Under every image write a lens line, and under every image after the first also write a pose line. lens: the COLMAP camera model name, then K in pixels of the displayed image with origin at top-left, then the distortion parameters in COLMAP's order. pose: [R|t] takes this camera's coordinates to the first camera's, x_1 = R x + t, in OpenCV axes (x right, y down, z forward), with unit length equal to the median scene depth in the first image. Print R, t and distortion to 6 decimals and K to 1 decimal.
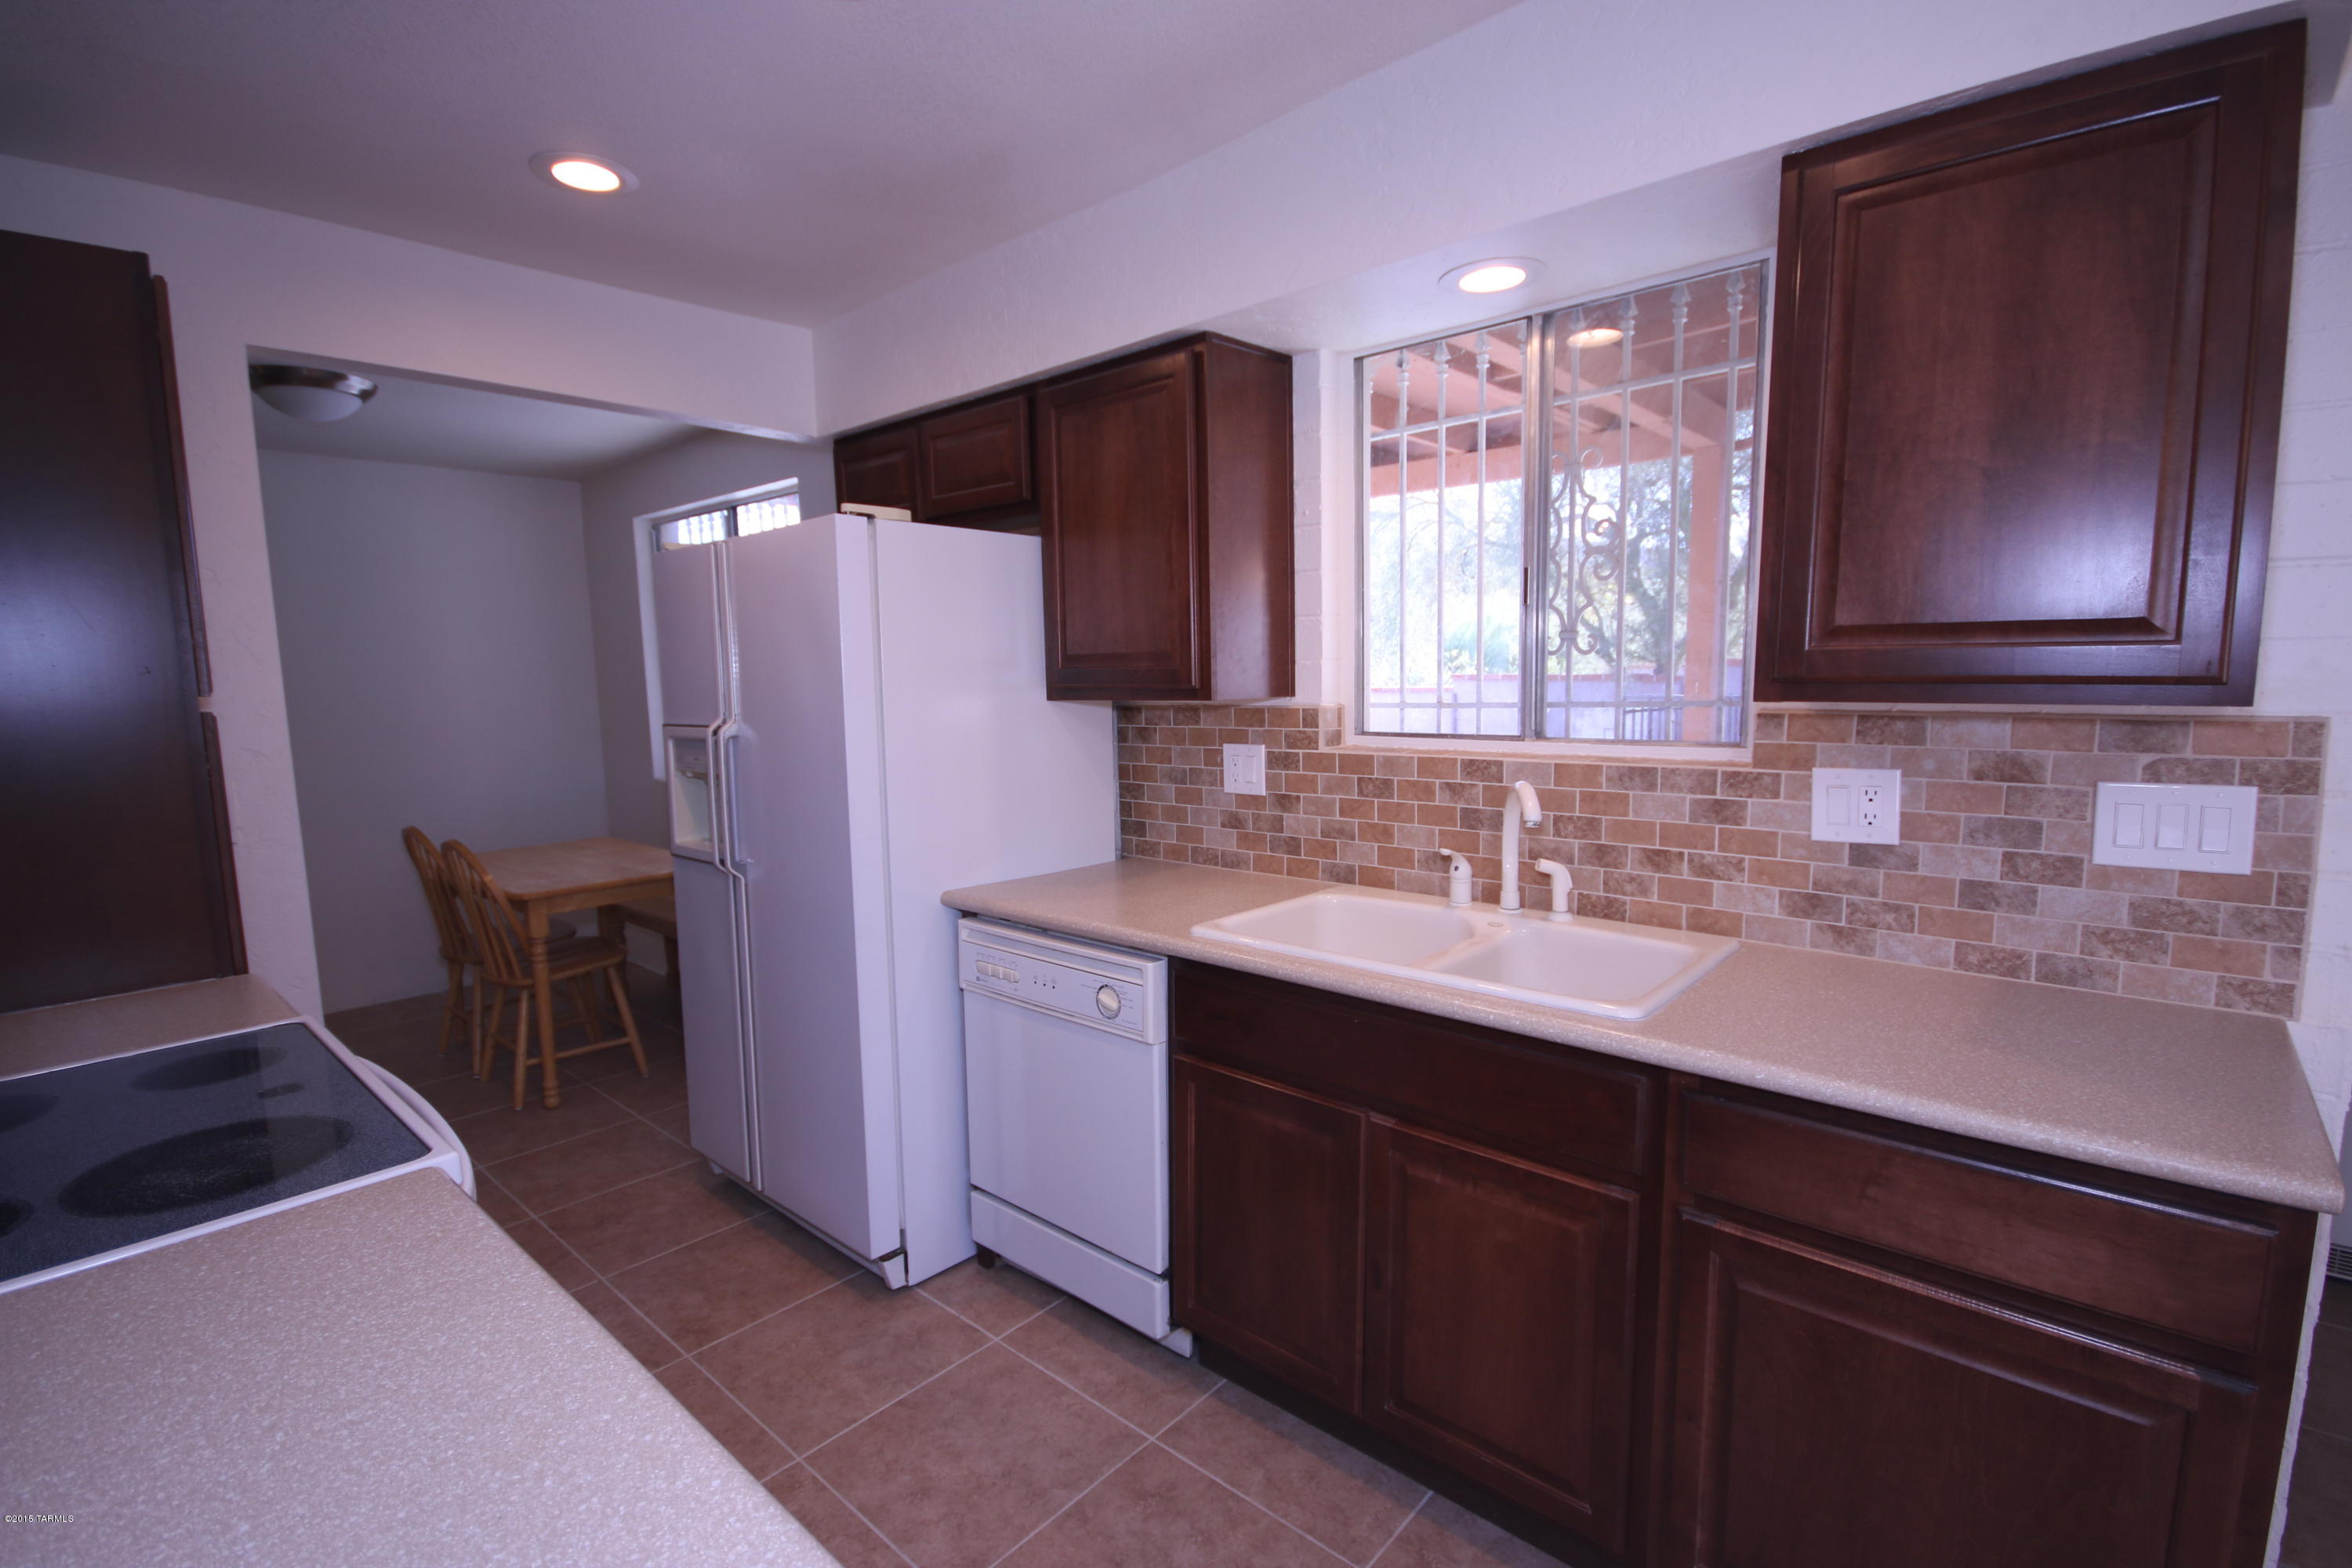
lens RADIAL K [[1071.8, 0, 1171.2], [0, 1071.8, 803.8], [0, 0, 1]] dist [0.007252, -0.008678]
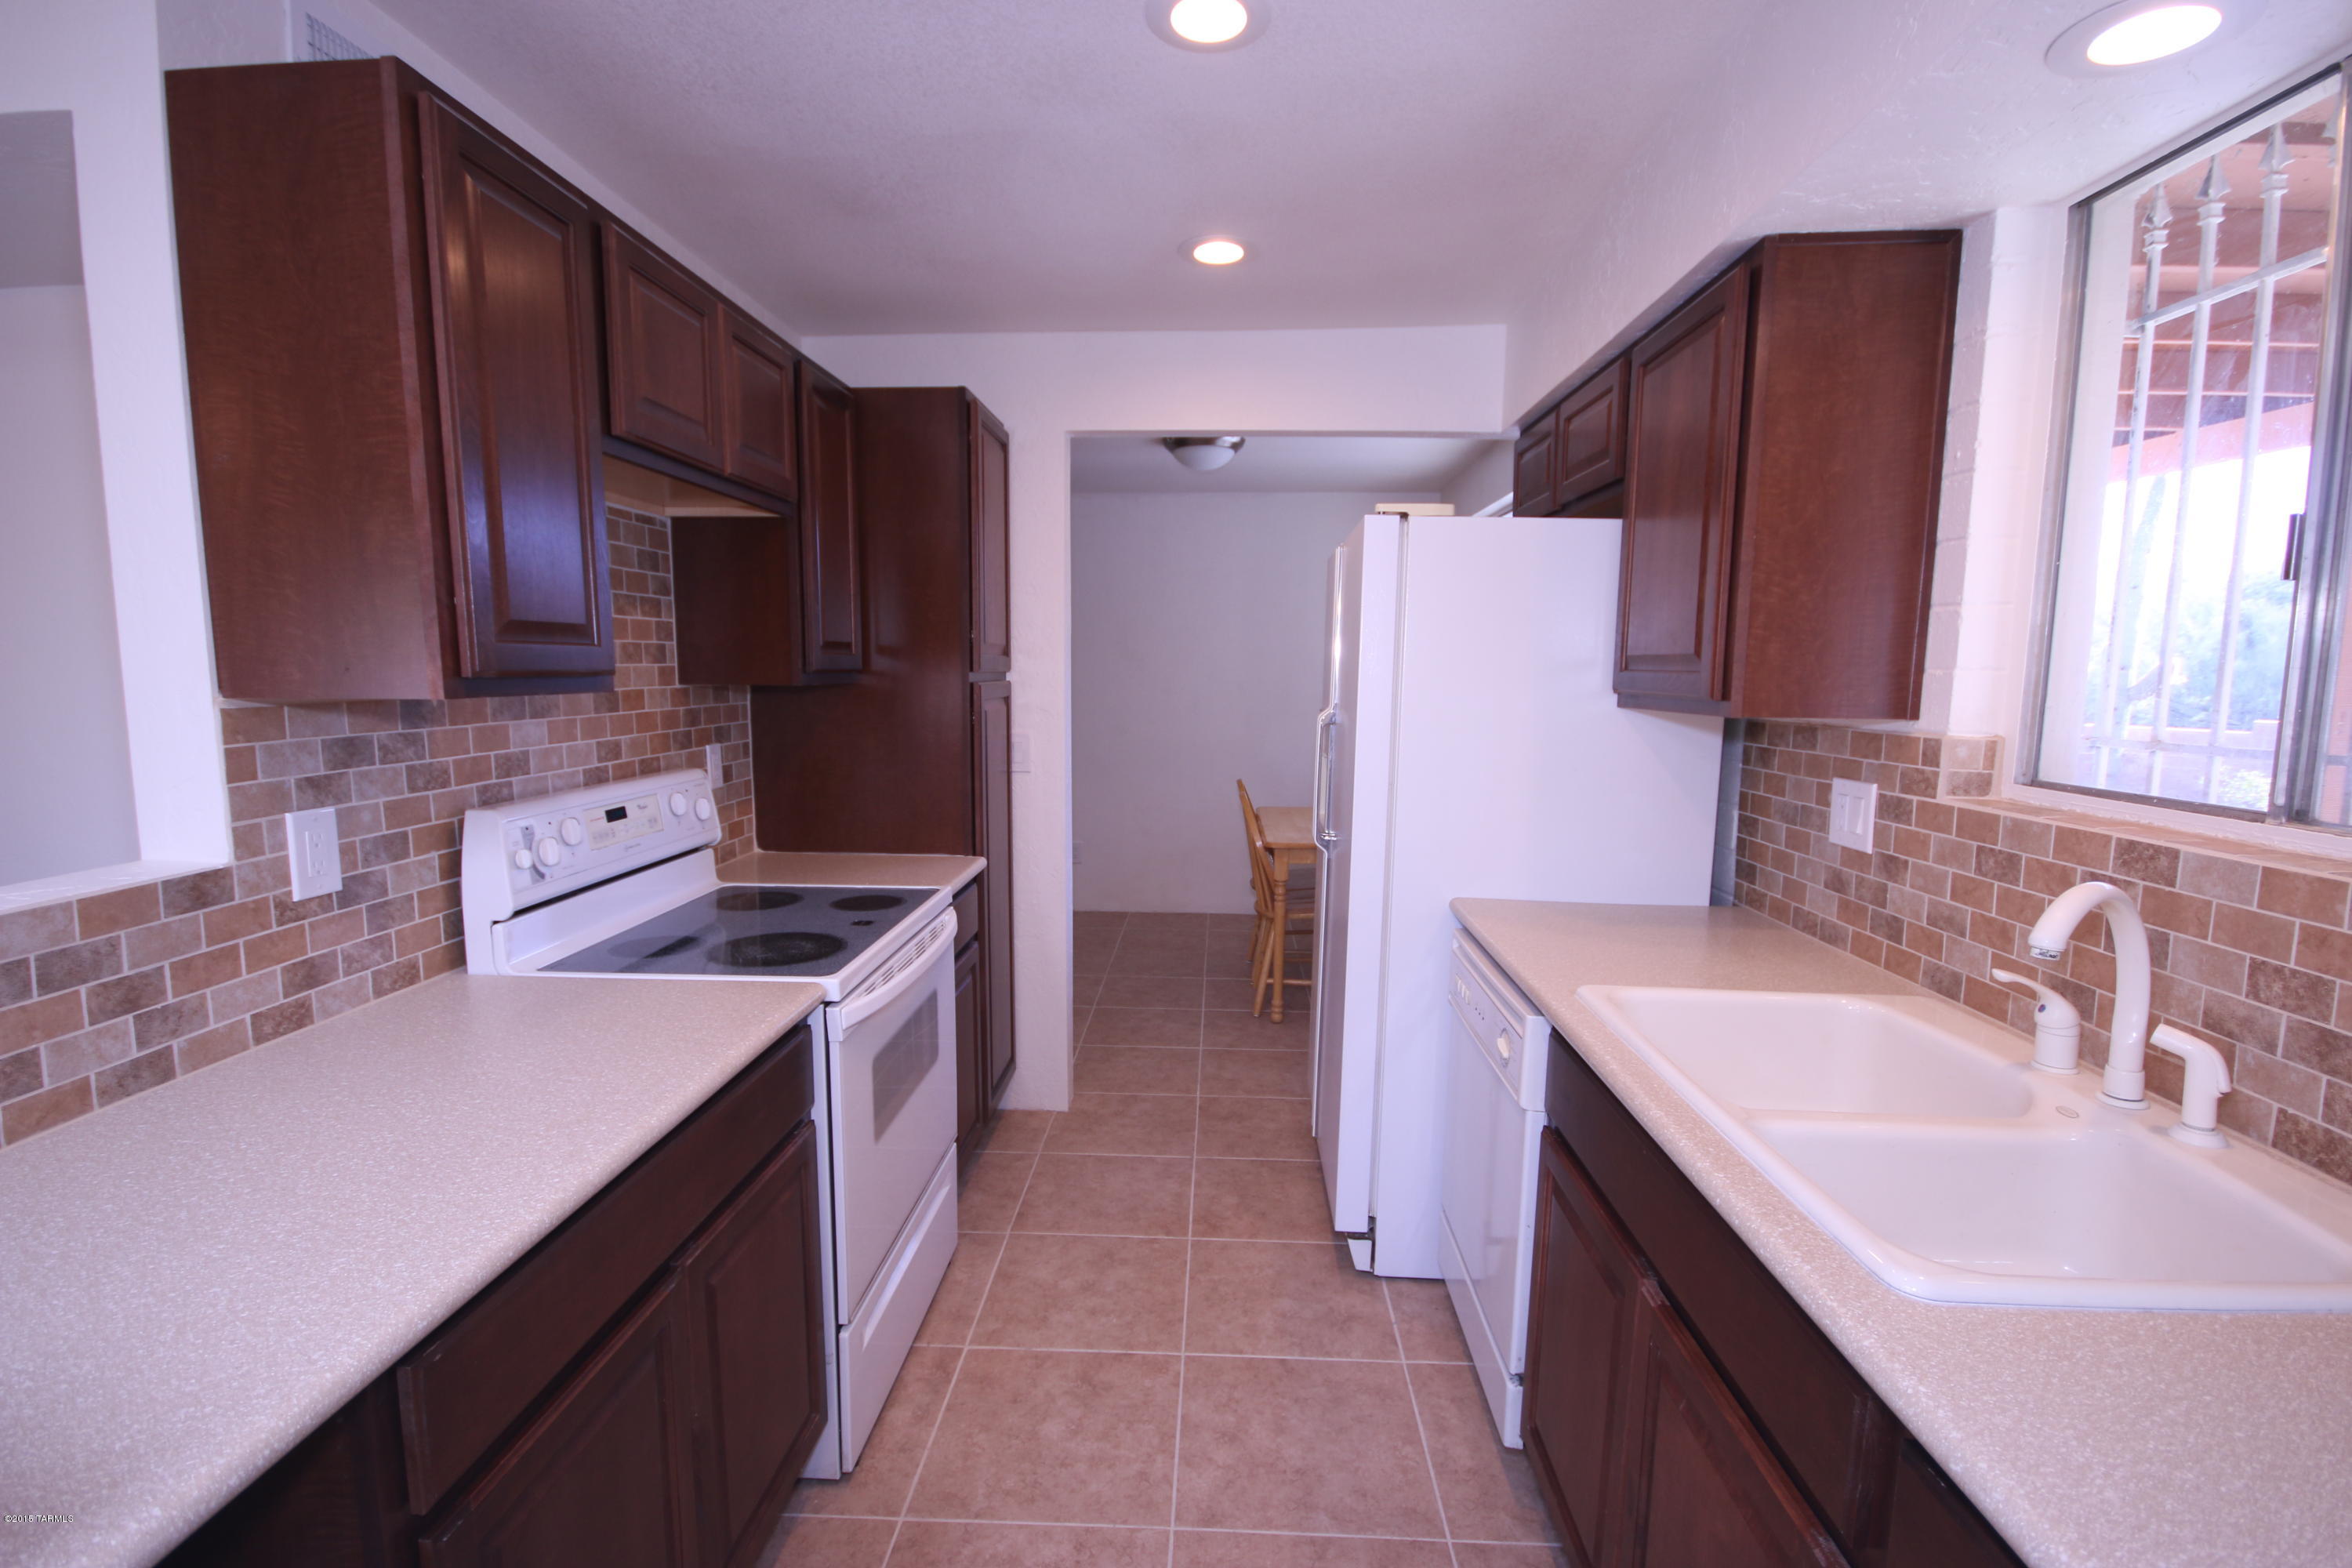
lens RADIAL K [[1071.8, 0, 1177.8], [0, 1071.8, 803.8], [0, 0, 1]] dist [0.007252, -0.008678]
pose [[0.636523, 0.123723, -0.761269, 0.392165], [-0.118695, 0.991005, 0.061815, -0.035388], [0.762069, 0.051012, 0.645483, 0.200867]]
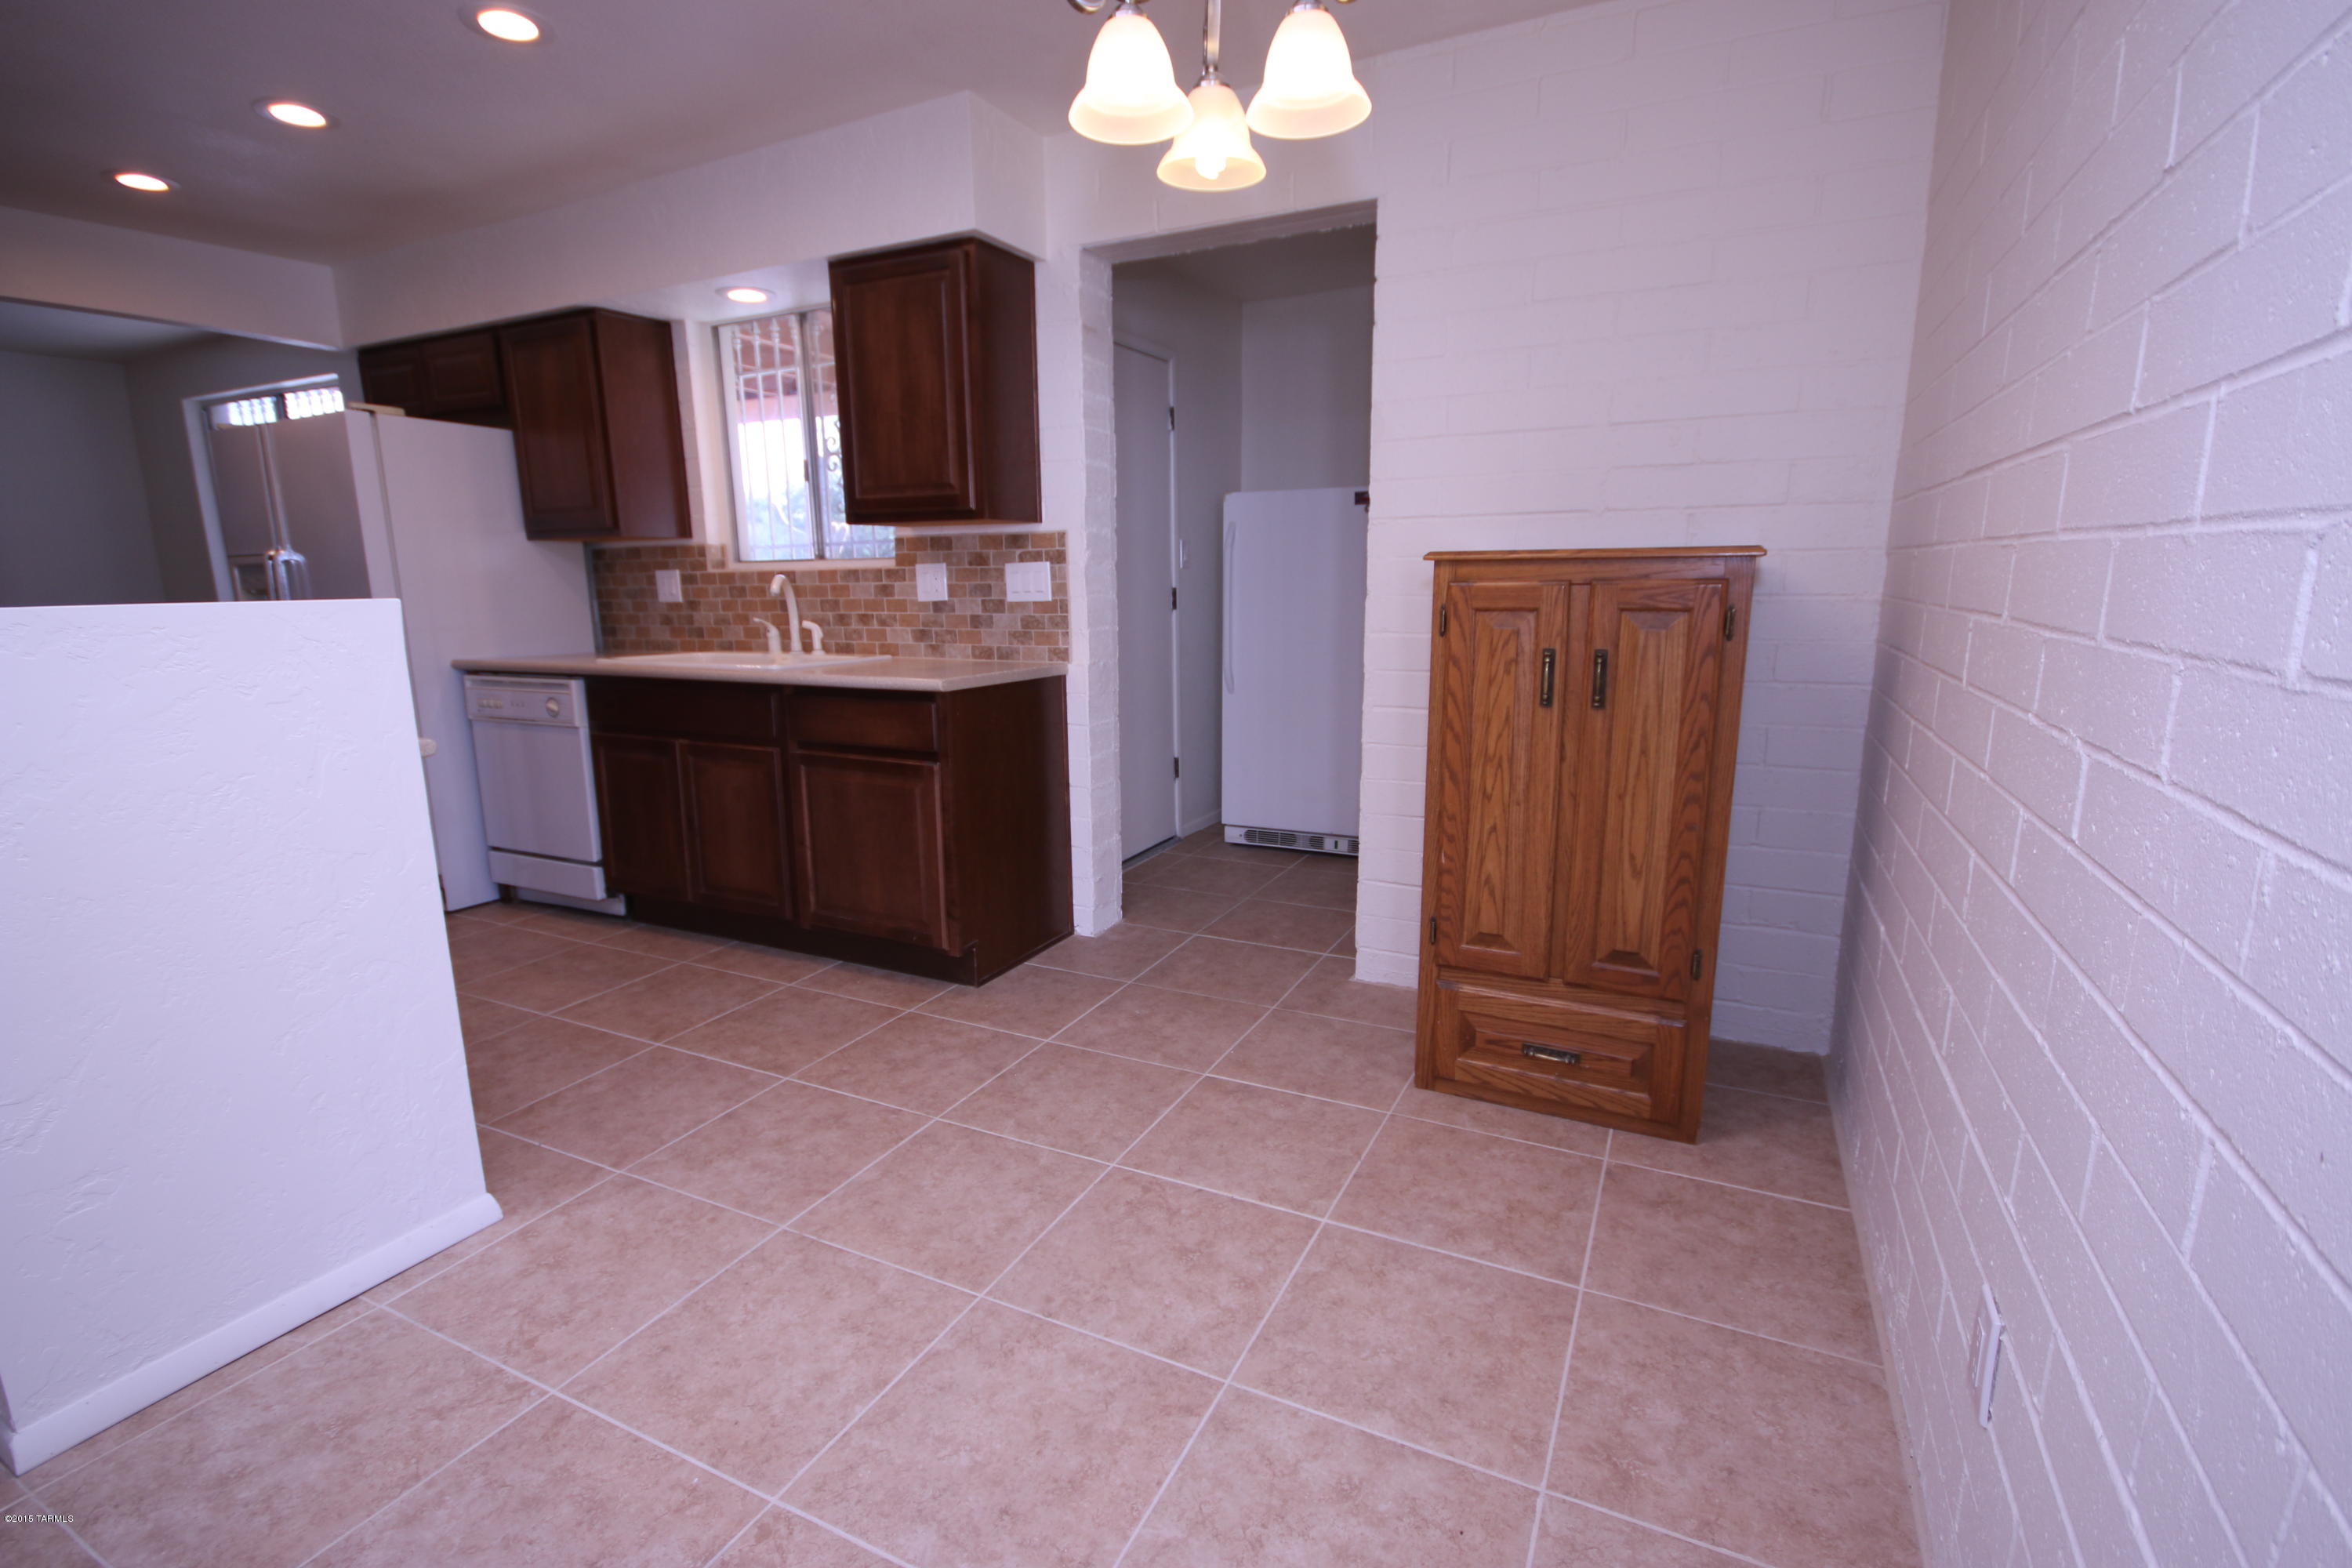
lens RADIAL K [[1071.8, 0, 1166.7], [0, 1071.8, 801.9], [0, 0, 1]] dist [0.007252, -0.008678]
pose [[0.962979, -0.046296, 0.265570, 0.400237], [0.026437, 0.996613, 0.077874, 0.213237], [-0.268276, -0.067970, 0.960941, -0.871362]]
